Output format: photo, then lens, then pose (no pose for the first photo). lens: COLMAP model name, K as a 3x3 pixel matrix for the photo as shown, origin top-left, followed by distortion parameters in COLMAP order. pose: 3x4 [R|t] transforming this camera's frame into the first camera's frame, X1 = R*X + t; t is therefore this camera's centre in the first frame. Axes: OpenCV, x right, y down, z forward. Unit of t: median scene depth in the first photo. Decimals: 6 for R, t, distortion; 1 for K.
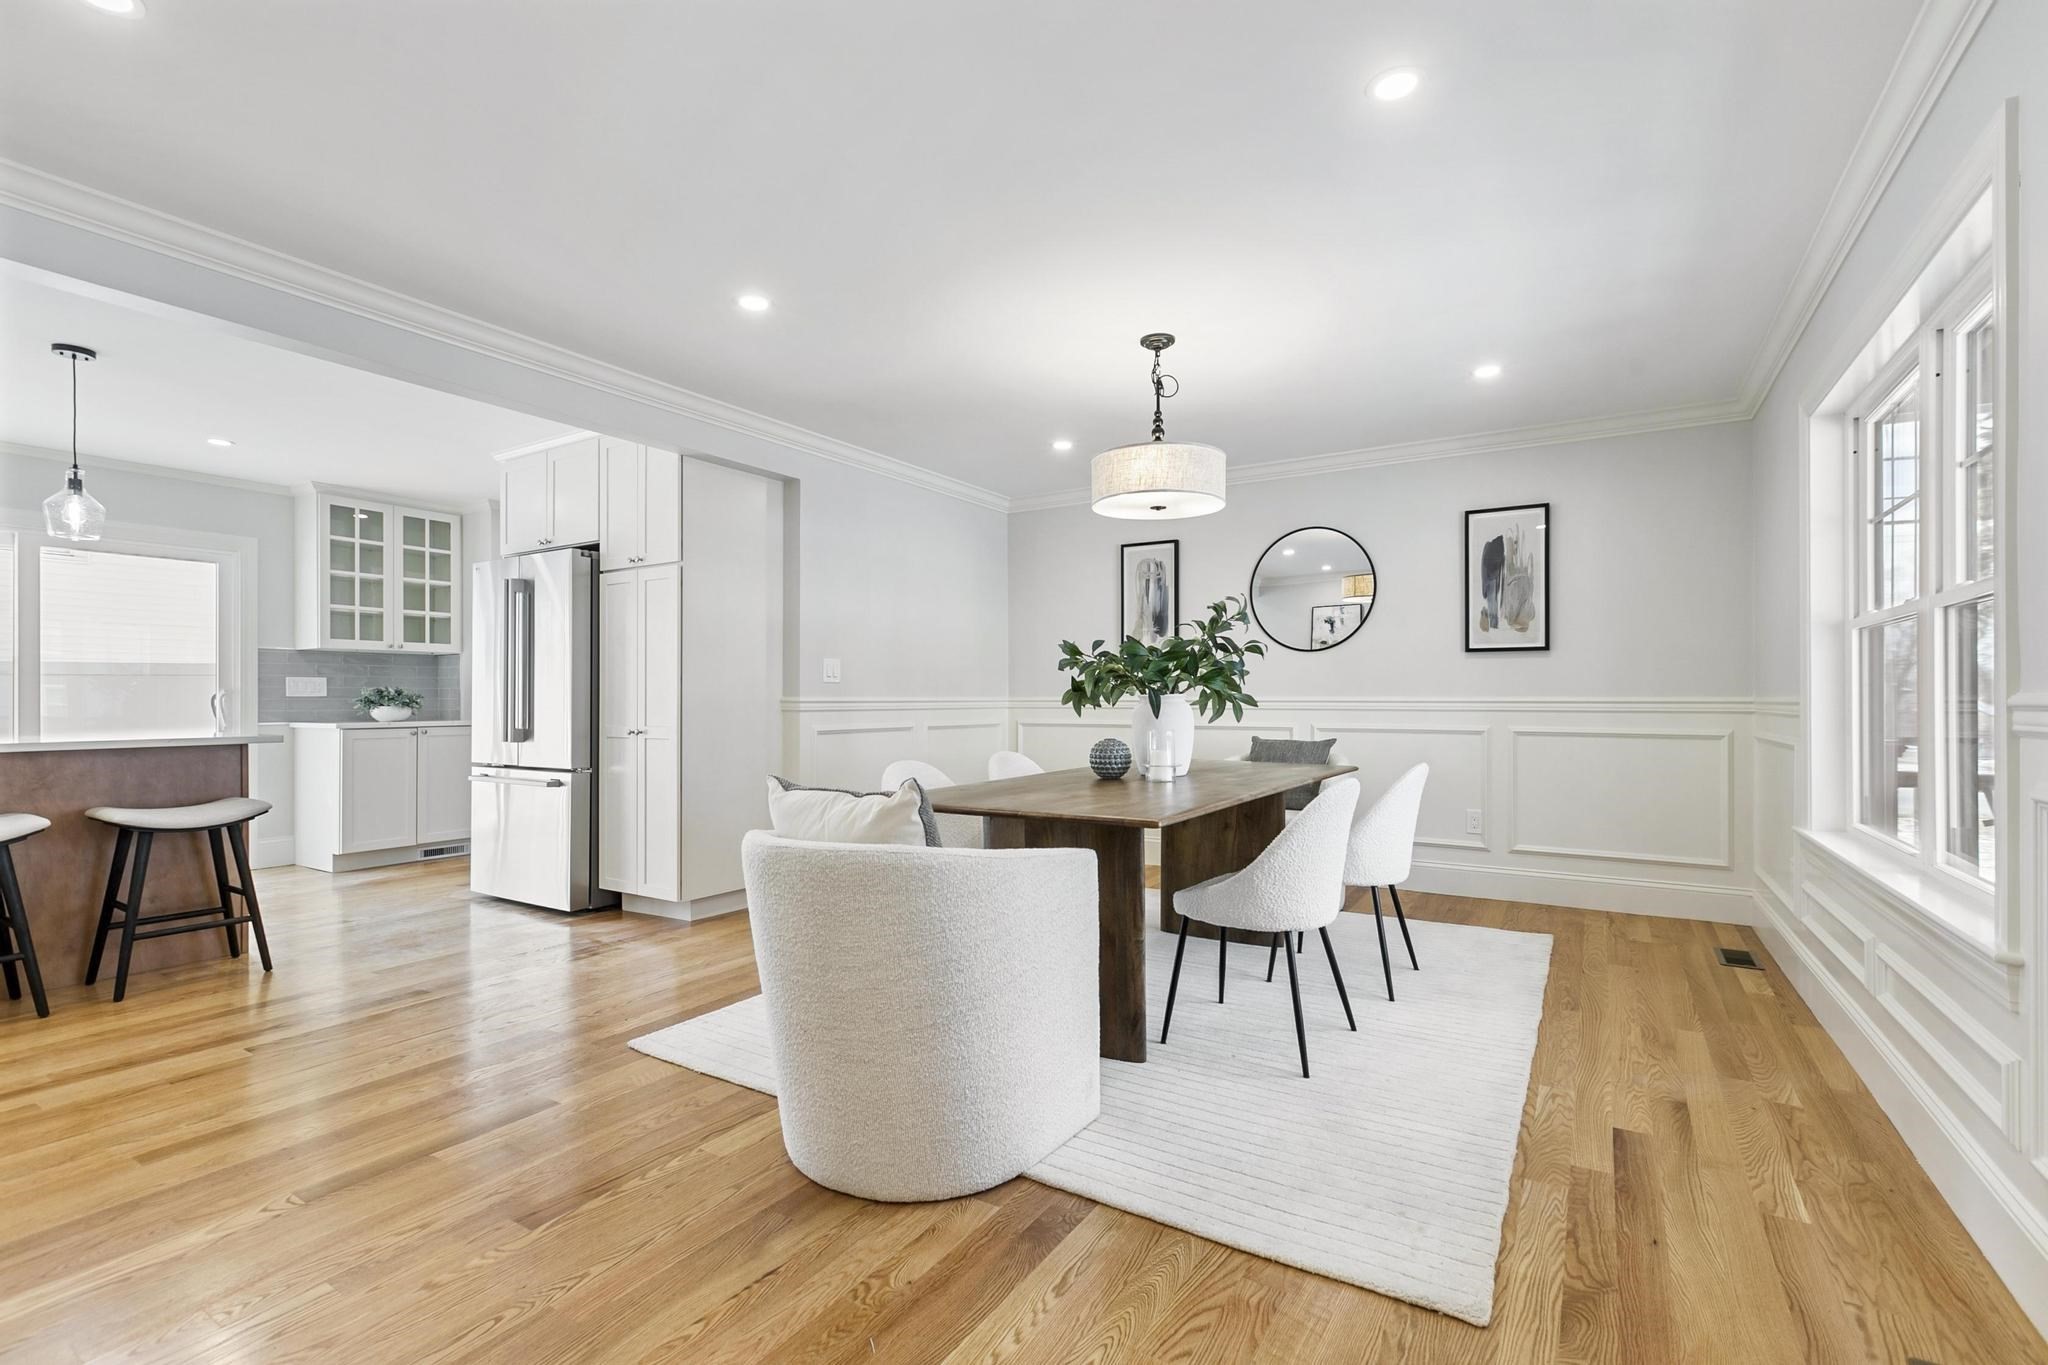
lens RADIAL K [[916.0, 0, 1033.2], [0, 916.0, 696.2], [0, 0, 1]] dist [0.004497, -0.001572]
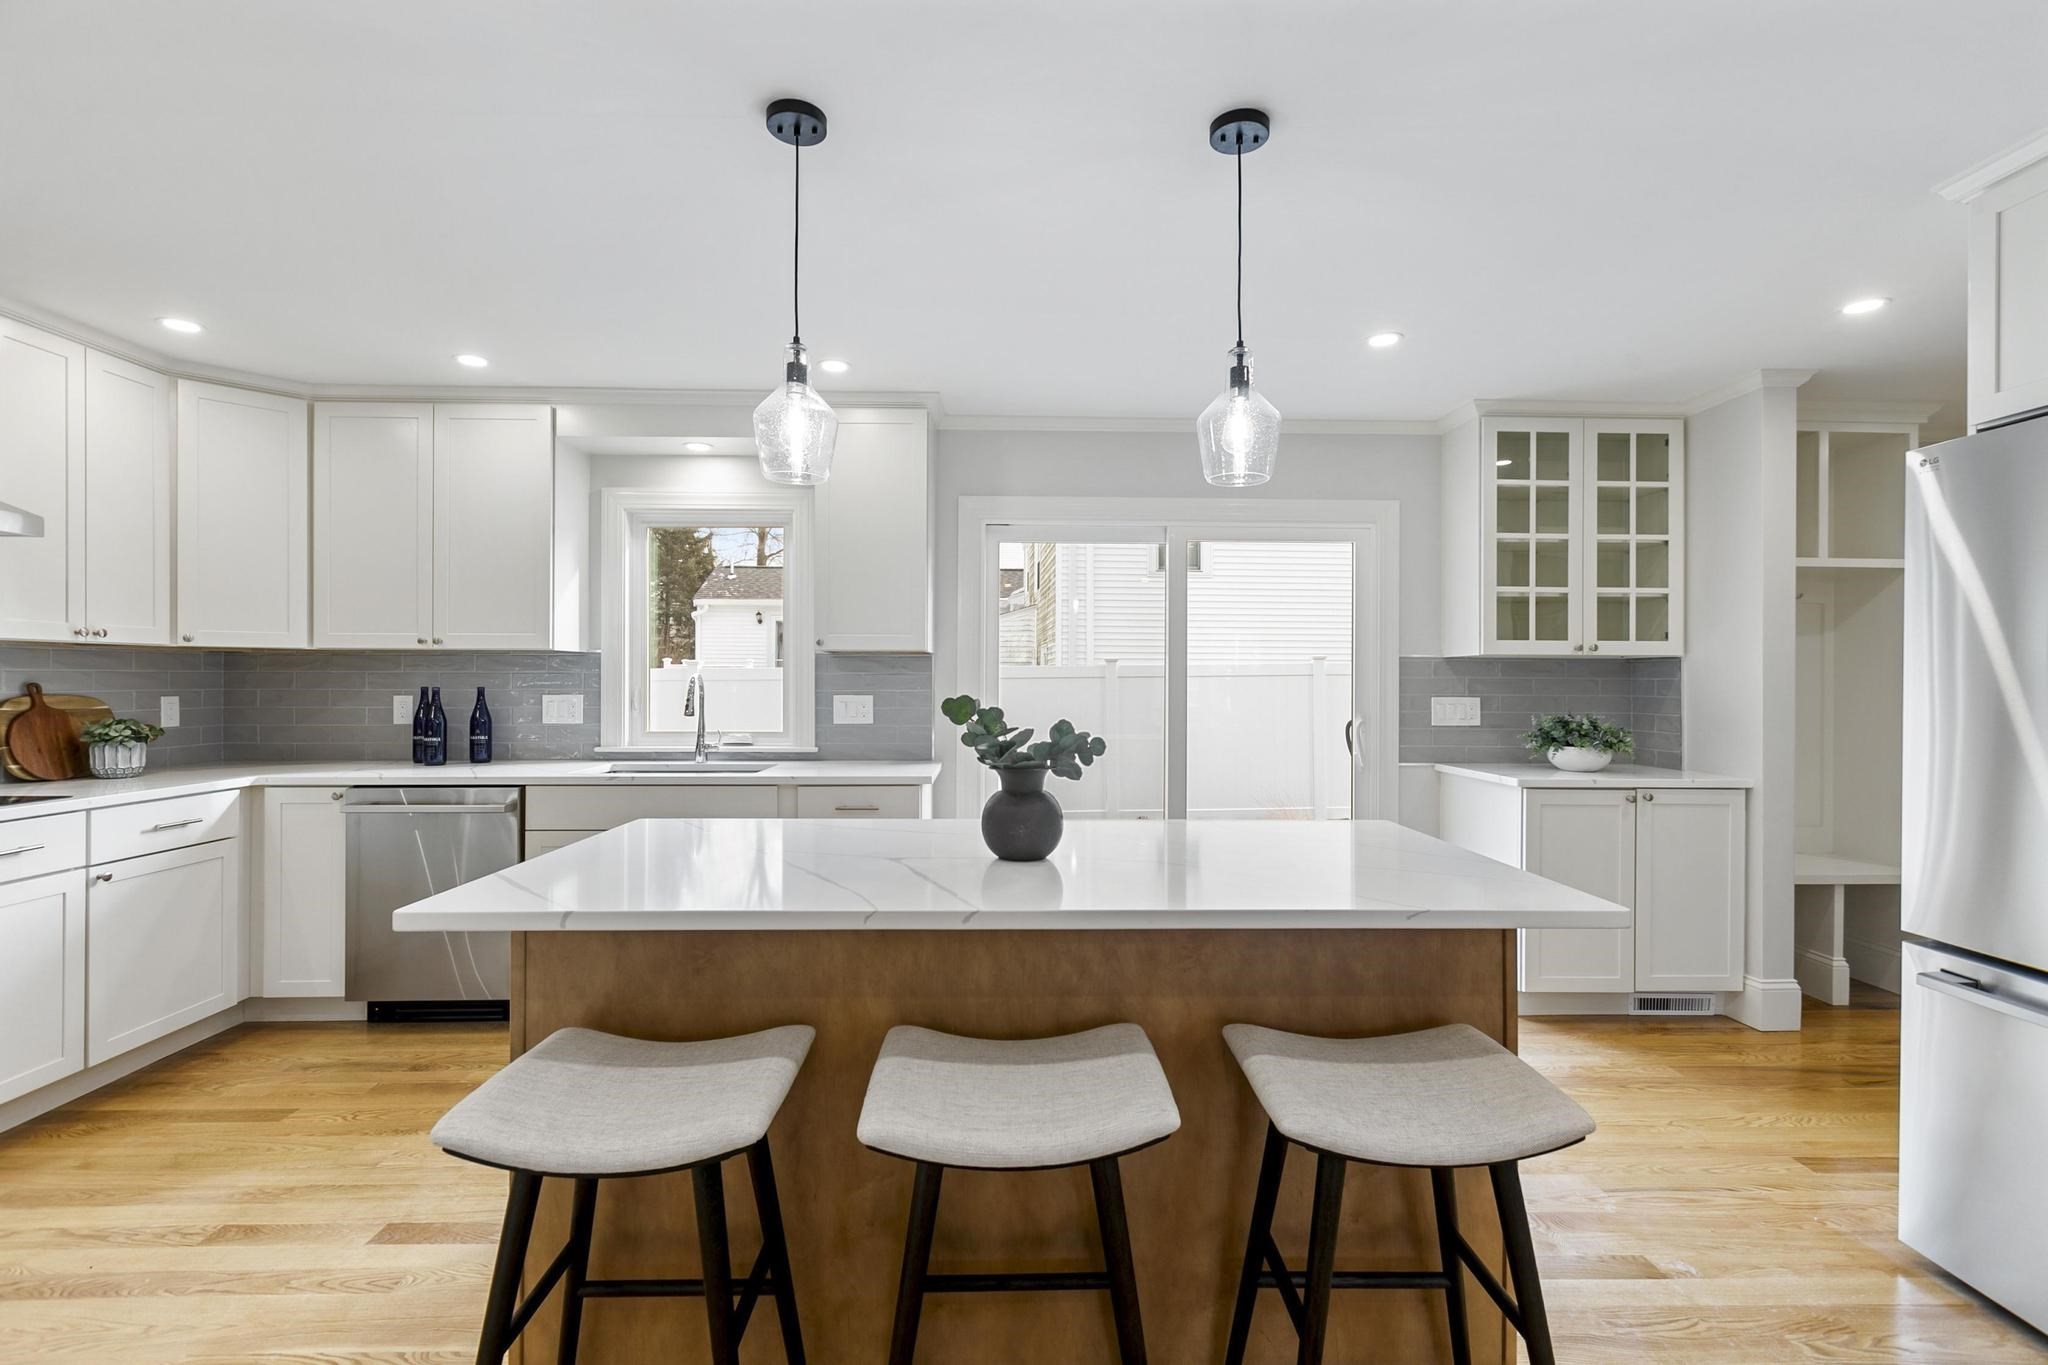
lens RADIAL K [[916.0, 0, 1024.2], [0, 916.0, 673.7], [0, 0, 1]] dist [0.004497, -0.001572]
pose [[0.545930, -0.001252, -0.837830, -0.404219], [-0.003578, 0.999986, -0.003826, -0.035260], [0.837823, 0.005086, 0.545918, 0.367681]]
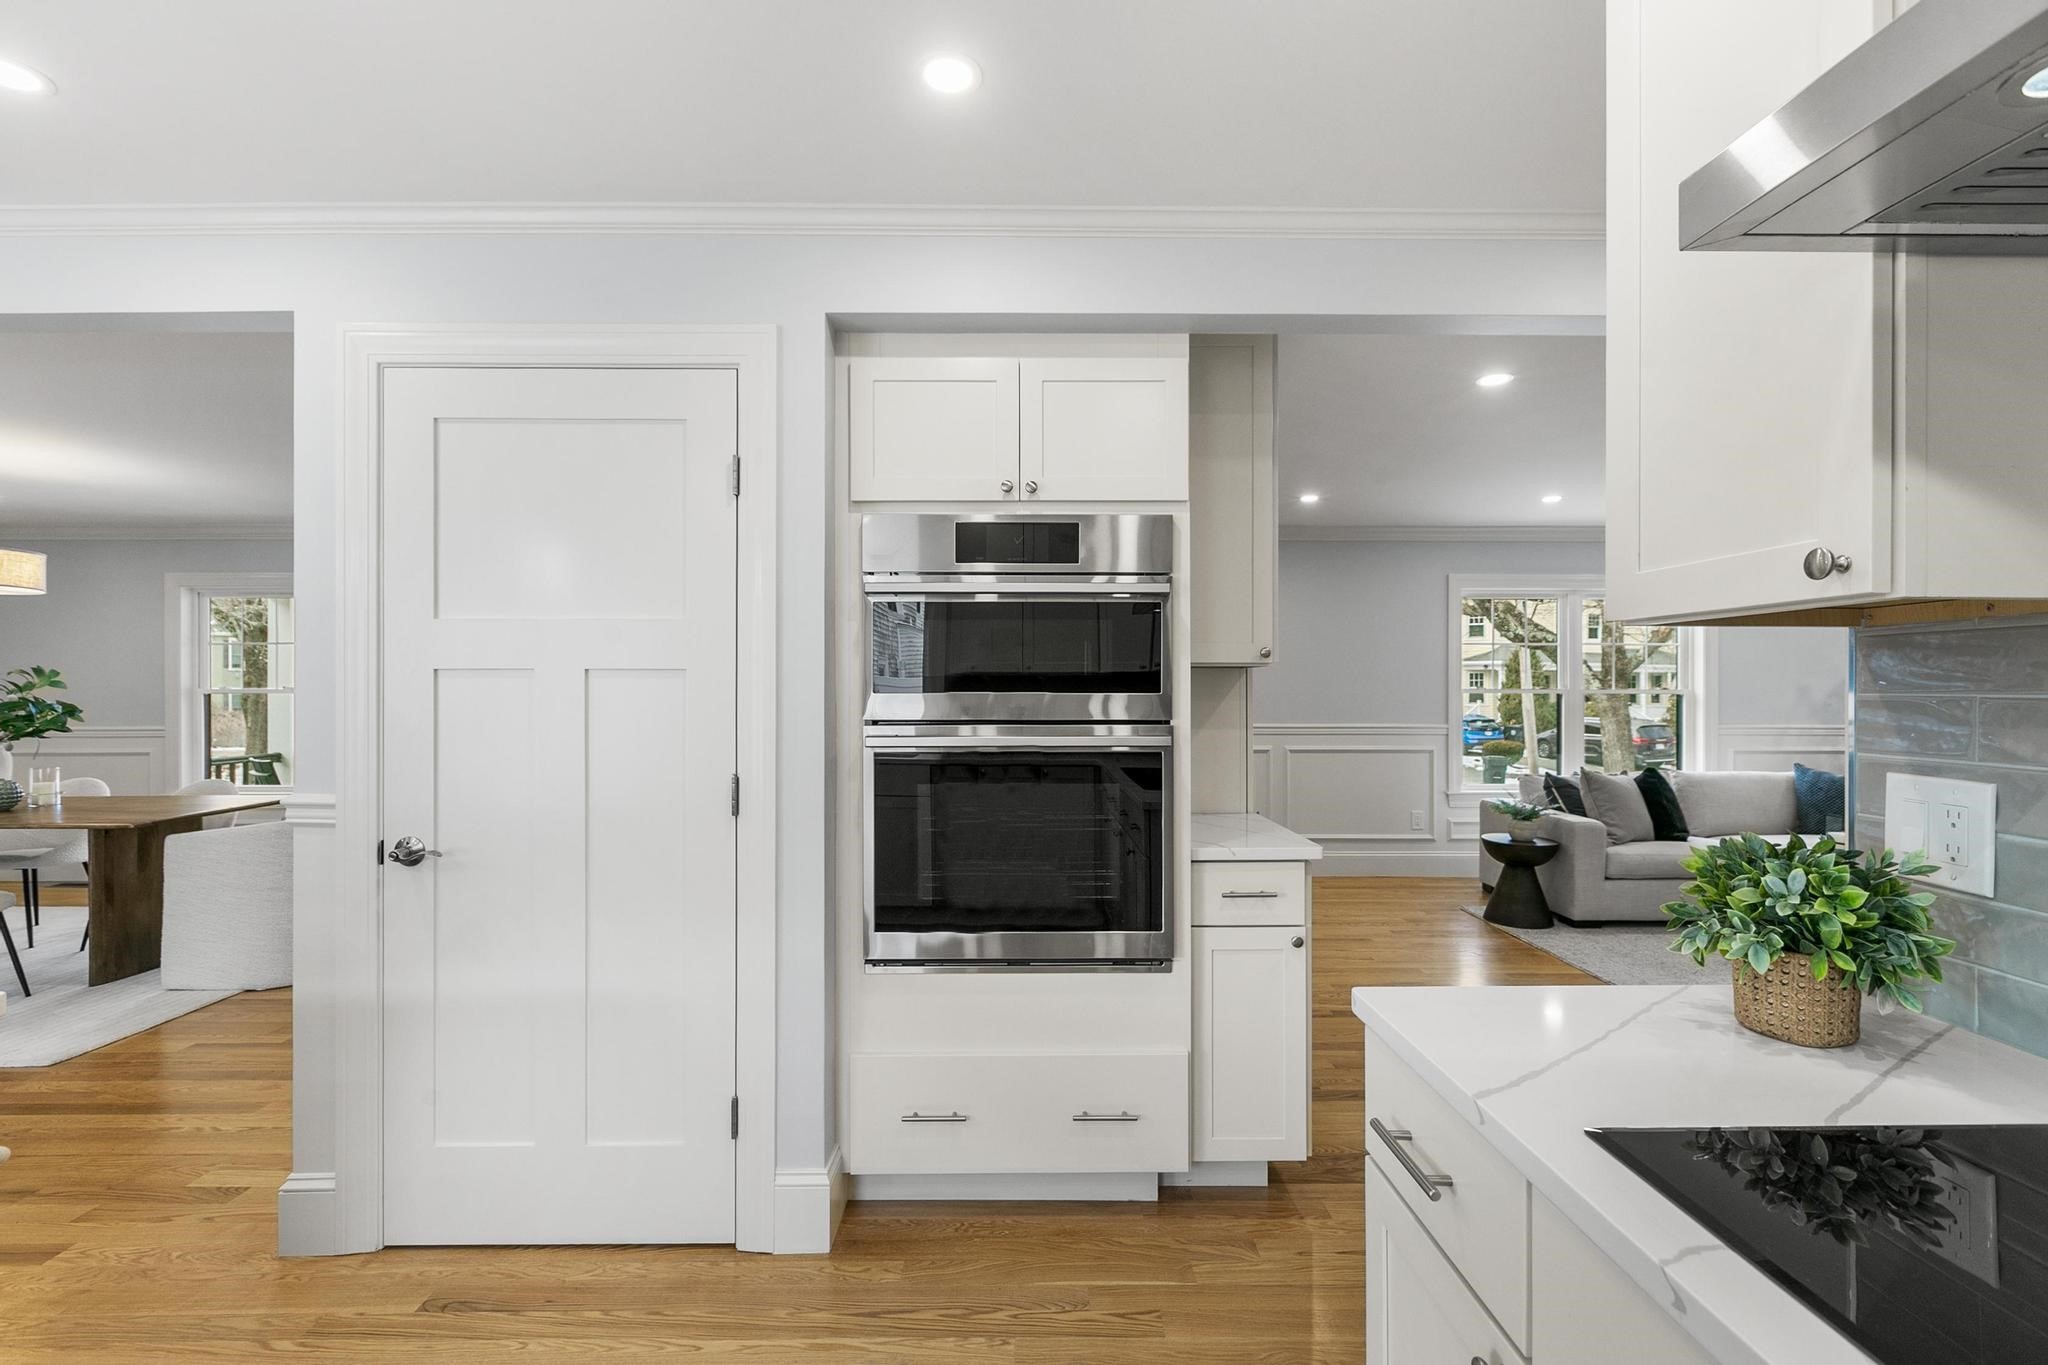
lens RADIAL K [[916.0, 0, 1032.2], [0, 916.0, 685.7], [0, 0, 1]] dist [0.004497, -0.001572]
pose [[-0.538158, 0.005760, 0.842824, -0.994144], [0.004800, 0.999981, -0.003770, -0.039764], [-0.842830, 0.002017, -0.538175, 0.273306]]
